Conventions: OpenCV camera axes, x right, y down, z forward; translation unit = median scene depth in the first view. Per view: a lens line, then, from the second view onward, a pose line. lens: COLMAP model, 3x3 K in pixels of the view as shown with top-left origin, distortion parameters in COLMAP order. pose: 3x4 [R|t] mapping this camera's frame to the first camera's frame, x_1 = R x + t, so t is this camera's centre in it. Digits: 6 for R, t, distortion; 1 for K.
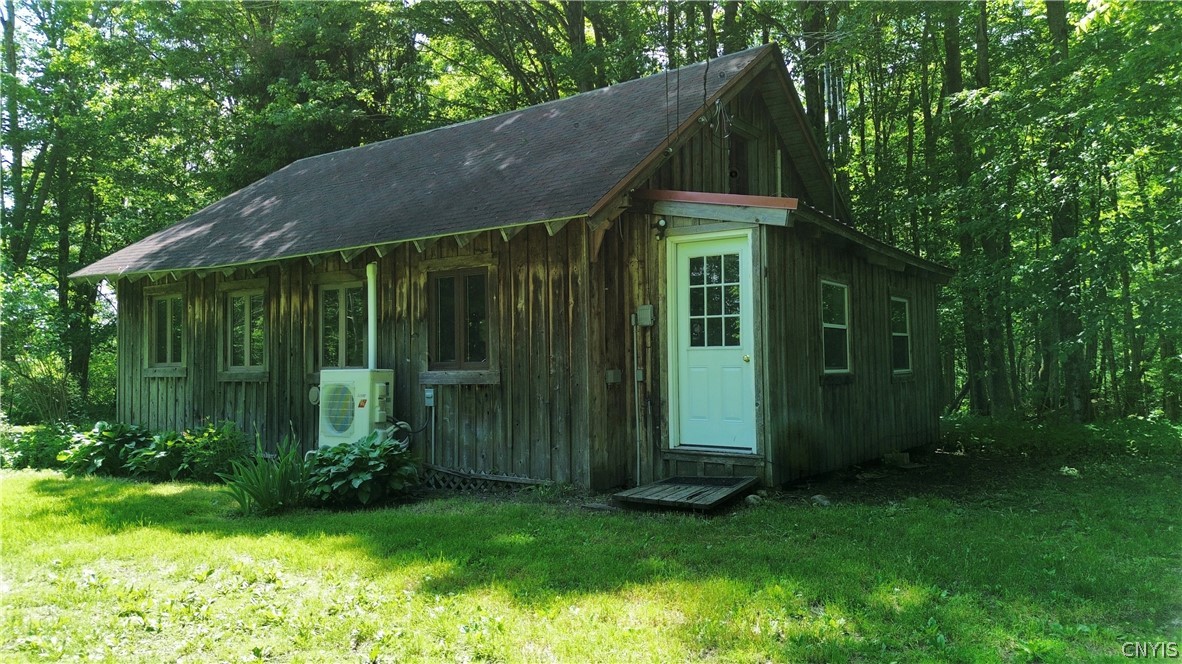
lens RADIAL K [[855.4, 0, 605.4], [0, 855.4, 334.6], [0, 0, 1]] dist [0.000693, -0.001233]
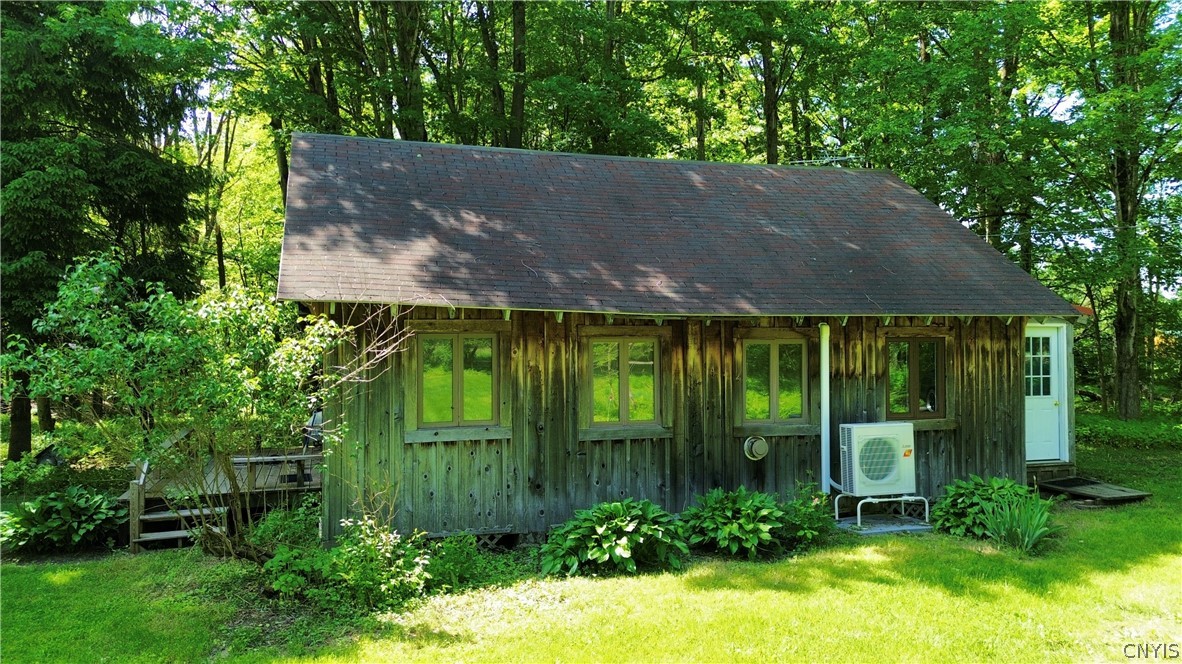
lens RADIAL K [[862.3, 0, 616.6], [0, 862.3, 309.3], [0, 0, 1]] dist [0.005146, -0.001447]
pose [[0.642367, 0.038381, 0.765436, -1.452374], [-0.028726, 0.999249, -0.025997, -0.074008], [-0.765859, -0.005288, 0.642987, 0.550118]]
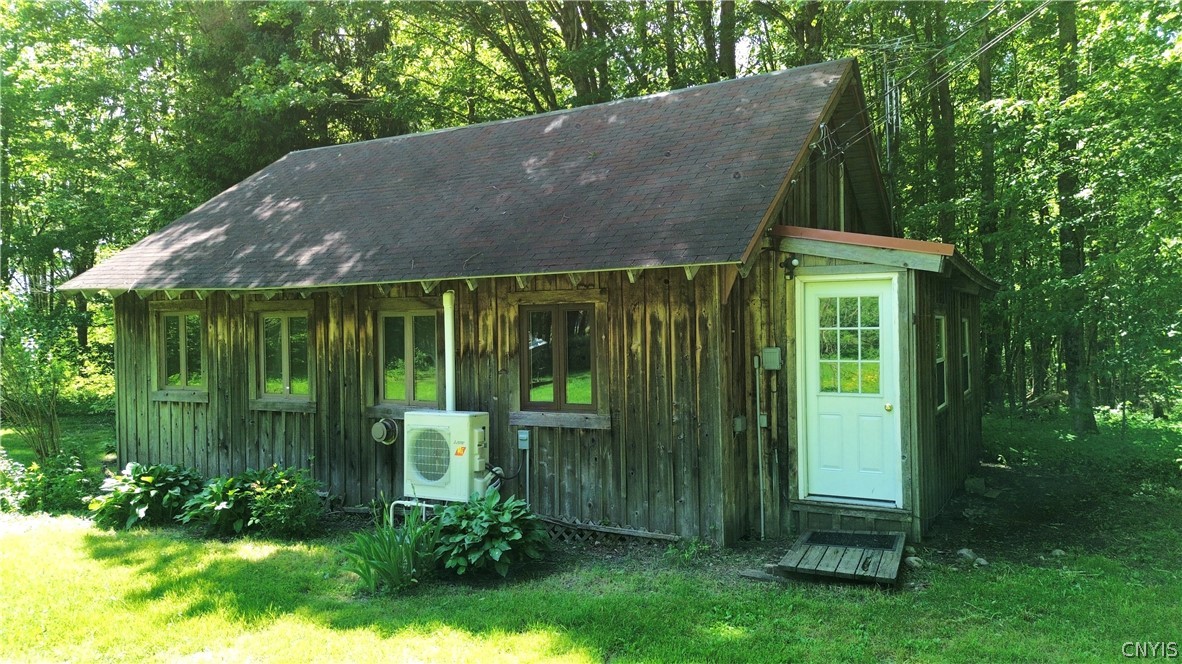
lens RADIAL K [[856.5, 0, 591.0], [0, 856.5, 332.0], [0, 0, 1]] dist [0.016906, -0.001024]
pose [[0.995889, -0.002815, 0.090542, -0.227997], [-0.000520, 0.999323, 0.036792, -0.082974], [-0.090584, -0.036688, 0.995213, 0.071037]]
